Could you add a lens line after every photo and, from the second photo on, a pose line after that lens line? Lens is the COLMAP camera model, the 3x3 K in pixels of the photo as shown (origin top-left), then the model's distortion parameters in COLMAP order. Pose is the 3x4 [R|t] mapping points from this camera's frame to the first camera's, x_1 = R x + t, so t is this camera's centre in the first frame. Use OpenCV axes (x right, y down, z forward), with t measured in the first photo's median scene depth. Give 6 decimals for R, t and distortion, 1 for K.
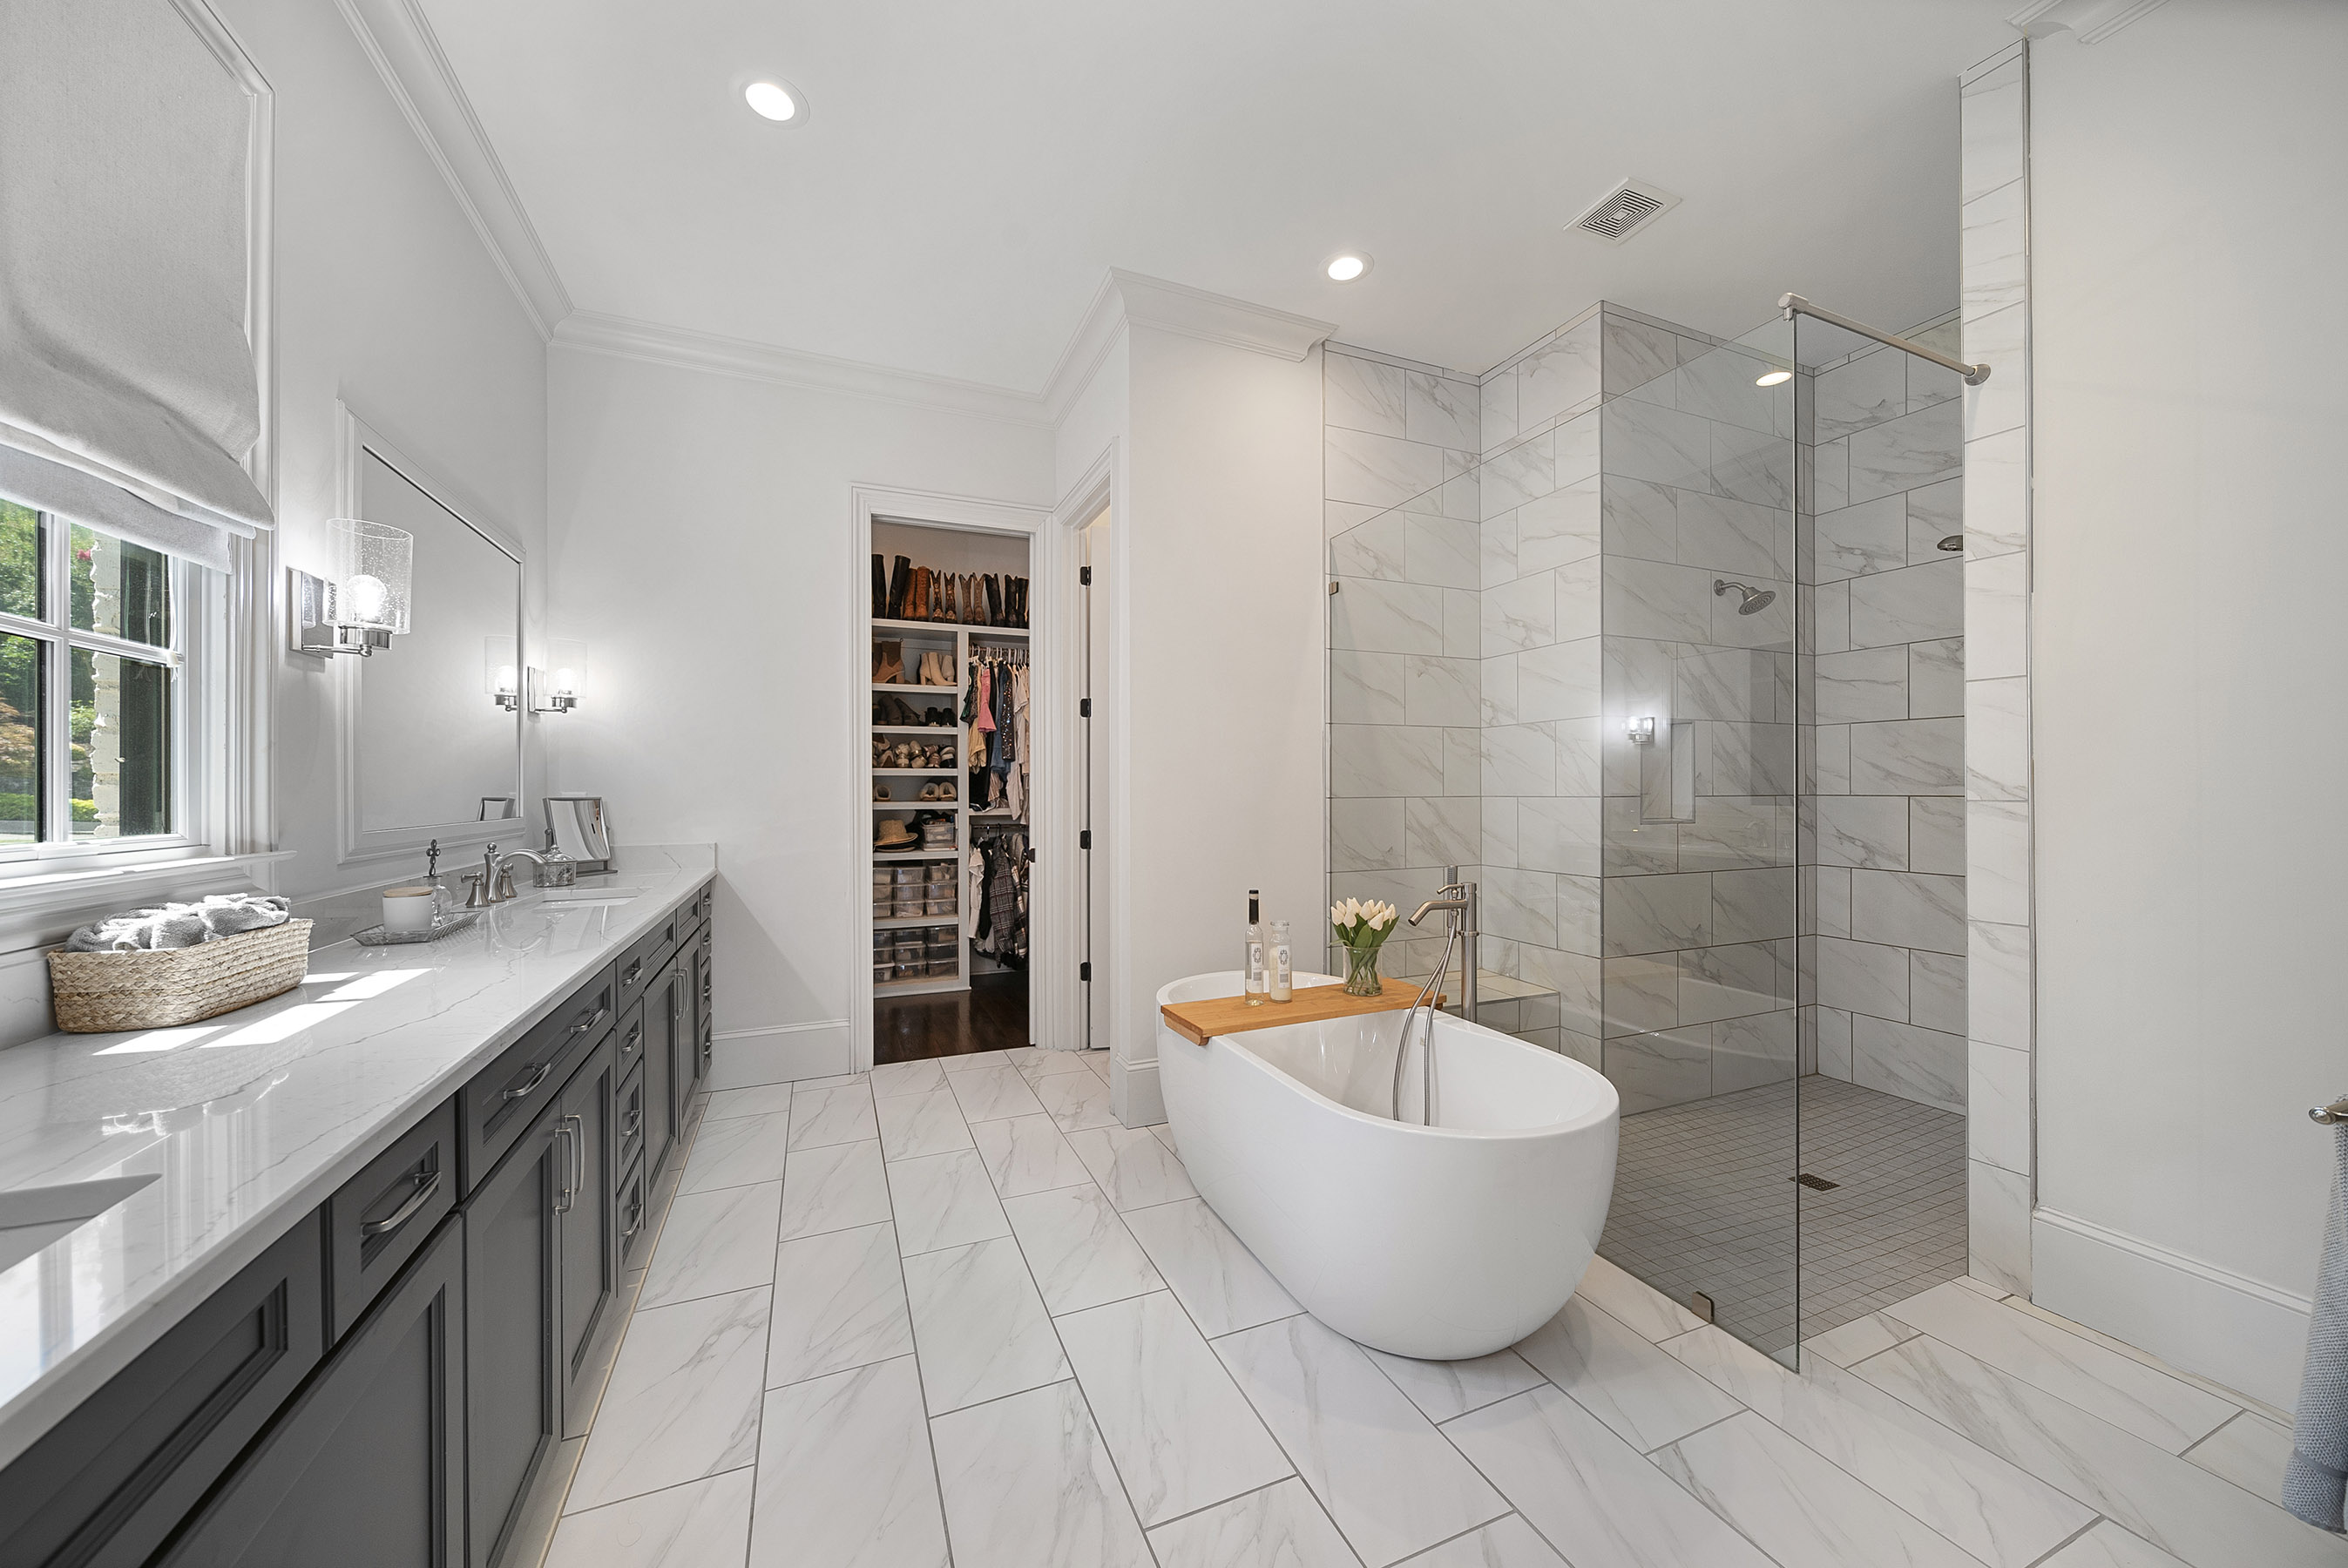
lens RADIAL K [[830.3, 0, 1178.0], [0, 830.3, 777.5], [0, 0, 1]] dist [0.001464, -0.001361]
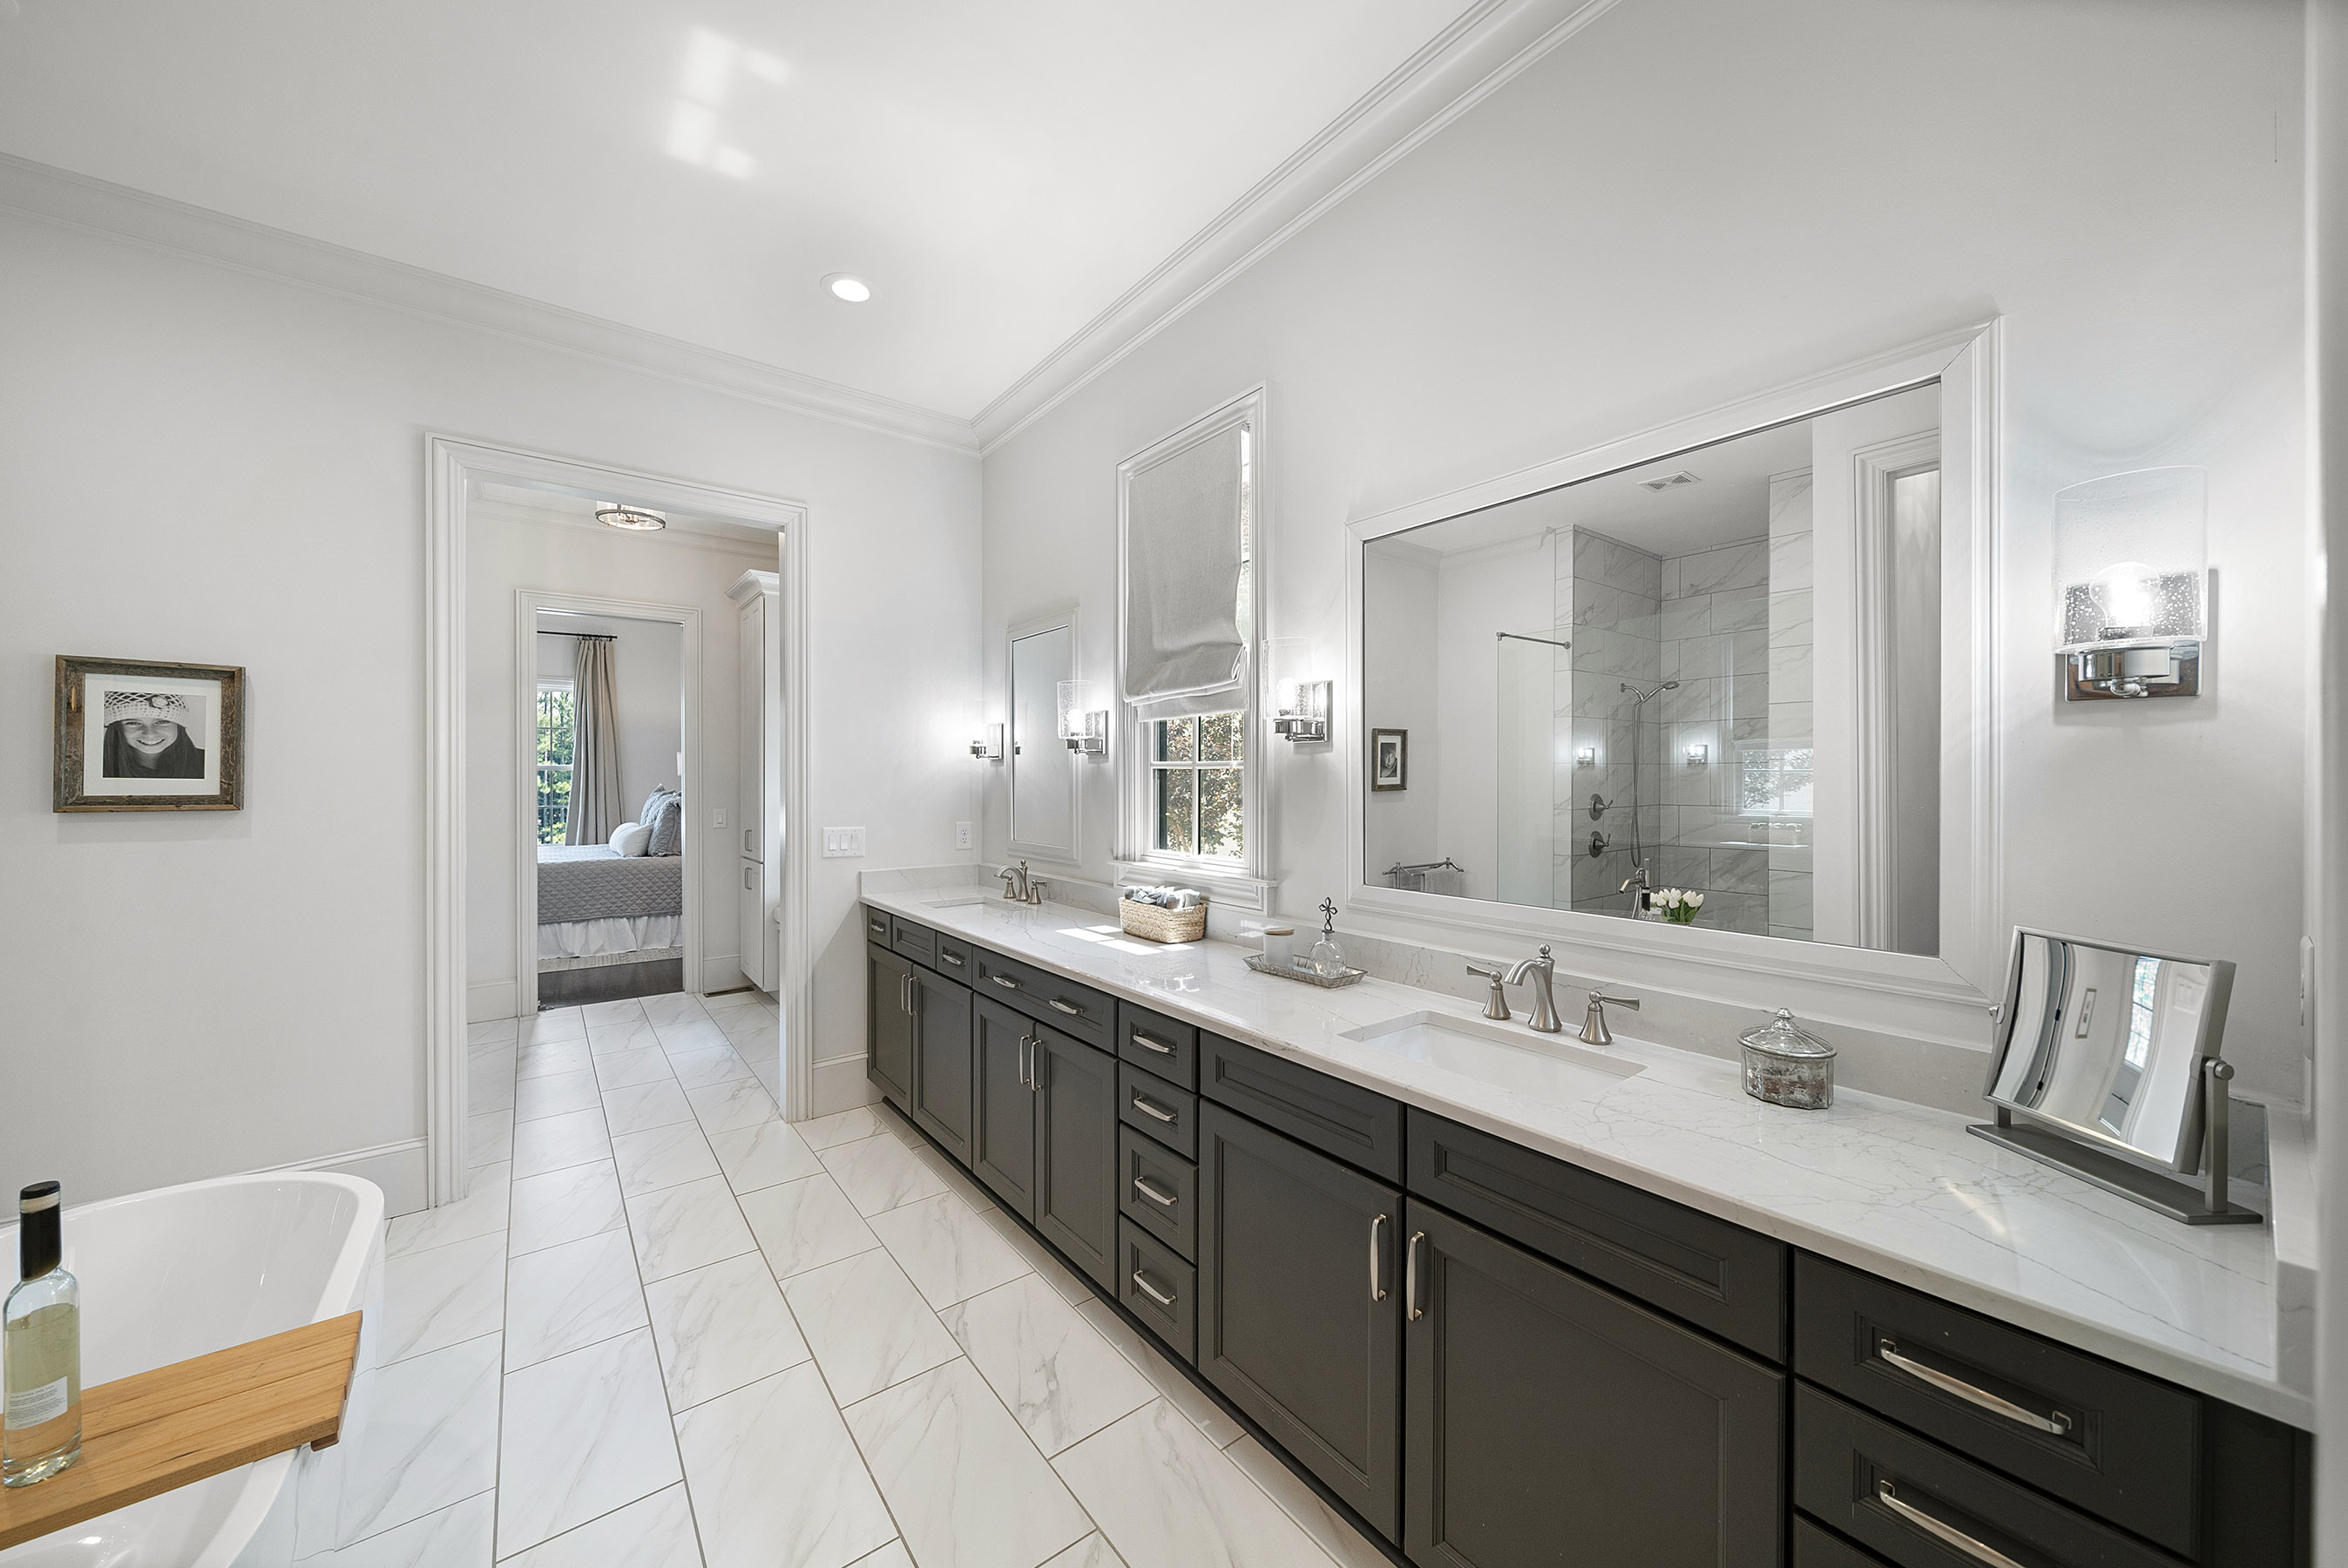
lens RADIAL K [[830.3, 0, 1164.2], [0, 830.3, 795.1], [0, 0, 1]] dist [0.001464, -0.001361]
pose [[-0.970236, 0.004304, -0.242121, -0.505093], [0.003233, 0.999983, 0.004822, -0.072471], [0.242138, 0.003895, -0.970234, 2.295228]]
